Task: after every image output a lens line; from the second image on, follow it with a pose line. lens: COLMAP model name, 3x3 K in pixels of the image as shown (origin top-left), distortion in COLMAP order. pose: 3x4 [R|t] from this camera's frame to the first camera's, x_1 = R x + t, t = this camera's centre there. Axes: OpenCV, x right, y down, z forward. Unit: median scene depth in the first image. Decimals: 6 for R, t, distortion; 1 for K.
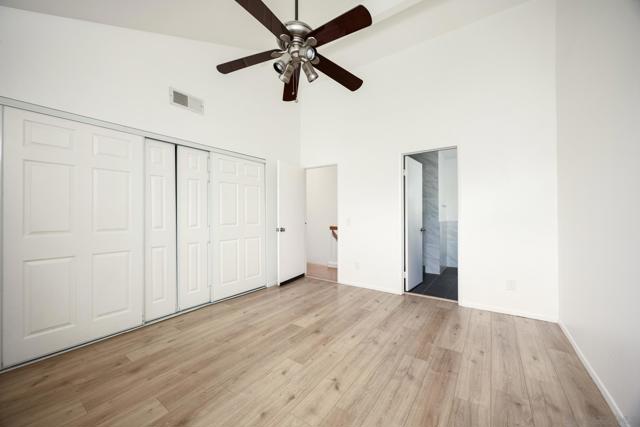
lens RADIAL K [[245.5, 0, 318.9], [0, 245.5, 212.5], [0, 0, 1]] dist [-0.003154, 0.000090]
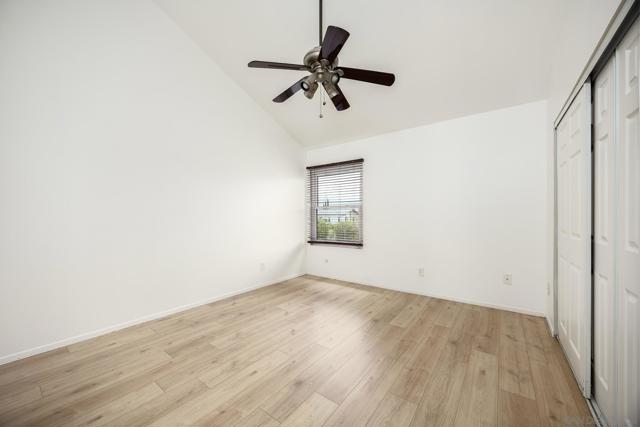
lens RADIAL K [[245.5, 0, 317.2], [0, 245.5, 217.2], [0, 0, 1]] dist [-0.003154, 0.000090]
pose [[-0.999379, 0.006060, 0.034704, -0.092628], [0.005911, 0.999973, -0.004399, 0.016437], [-0.034730, -0.004191, -0.999388, 1.806168]]
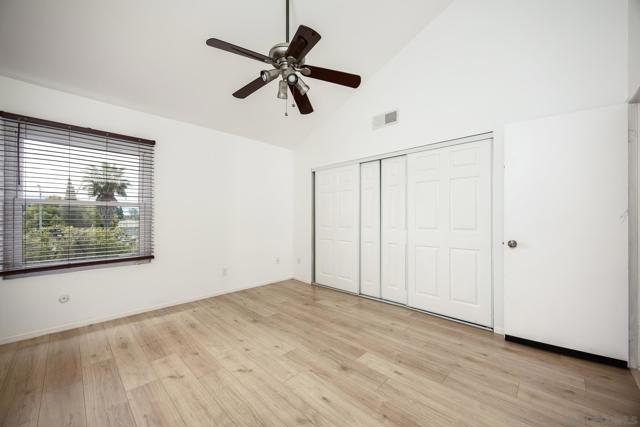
lens RADIAL K [[245.5, 0, 322.0], [0, 245.5, 216.9], [0, 0, 1]] dist [-0.003154, 0.000090]
pose [[-0.147236, -0.001708, -0.989100, 0.823773], [0.010984, 0.999934, -0.003361, 0.006656], [0.989040, -0.011359, -0.147208, 1.116084]]
